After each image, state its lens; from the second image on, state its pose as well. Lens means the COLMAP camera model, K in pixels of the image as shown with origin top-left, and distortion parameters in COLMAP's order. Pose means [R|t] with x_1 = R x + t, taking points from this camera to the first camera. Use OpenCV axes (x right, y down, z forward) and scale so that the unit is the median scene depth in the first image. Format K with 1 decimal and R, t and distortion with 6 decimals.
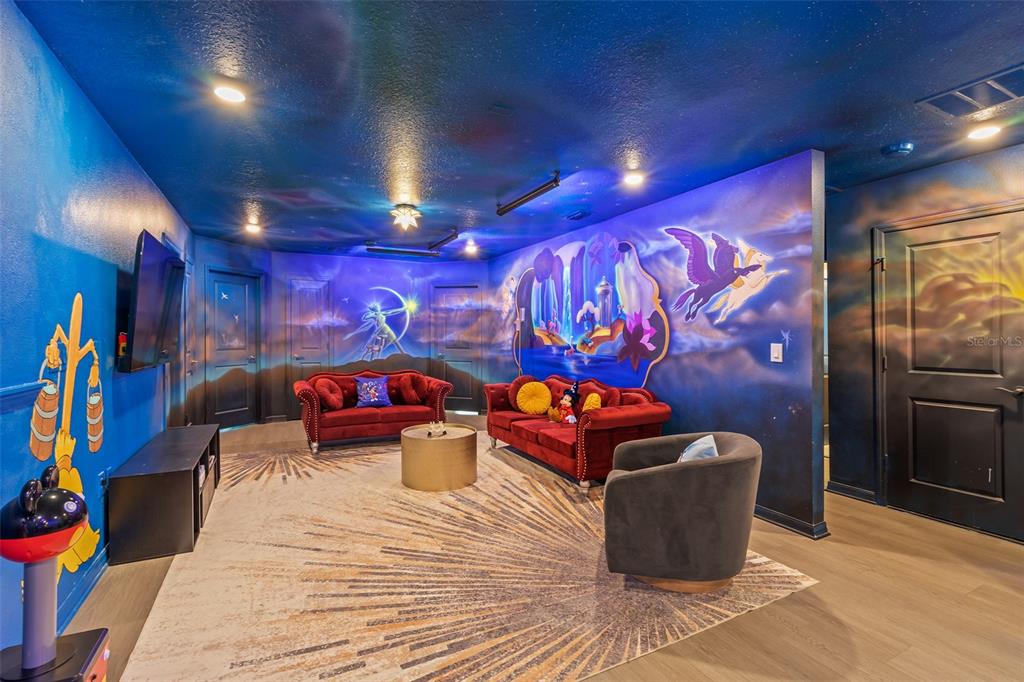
lens RADIAL K [[460.4, 0, 512.0], [0, 460.4, 341.0], [0, 0, 1]] dist [-0.002208, 0.000059]
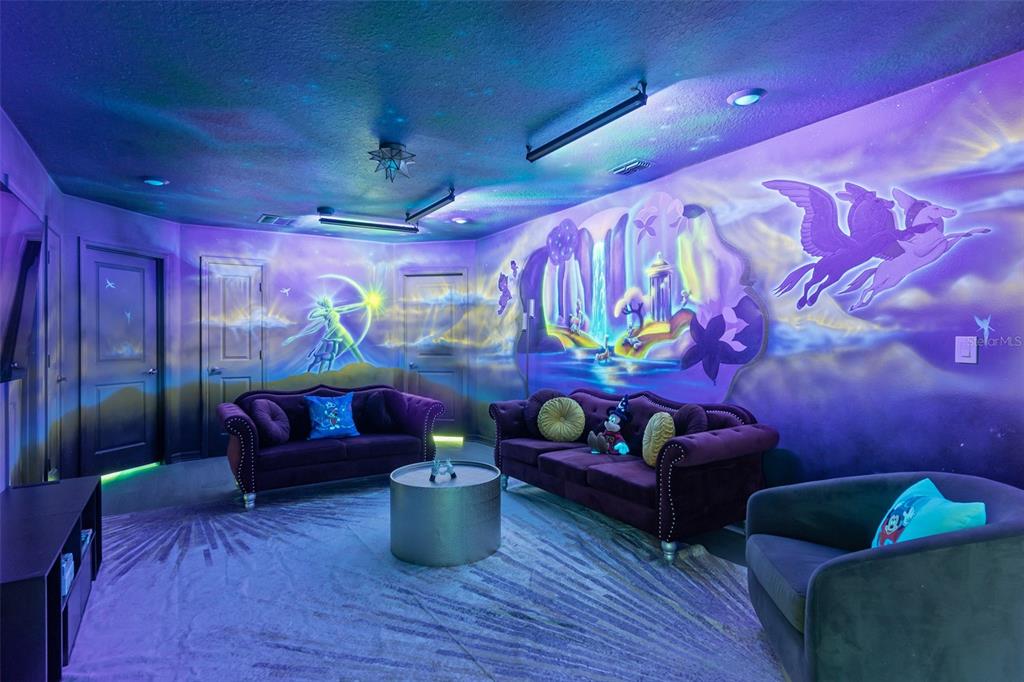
lens RADIAL K [[521.9, 0, 512.0], [0, 521.9, 341.0], [0, 0, 1]] dist [0.001667, -0.000563]
pose [[0.995328, -0.011968, 0.095809, -0.131234], [0.013292, 0.999825, -0.013185, 0.010409], [-0.095635, 0.014397, 0.995312, 0.215322]]
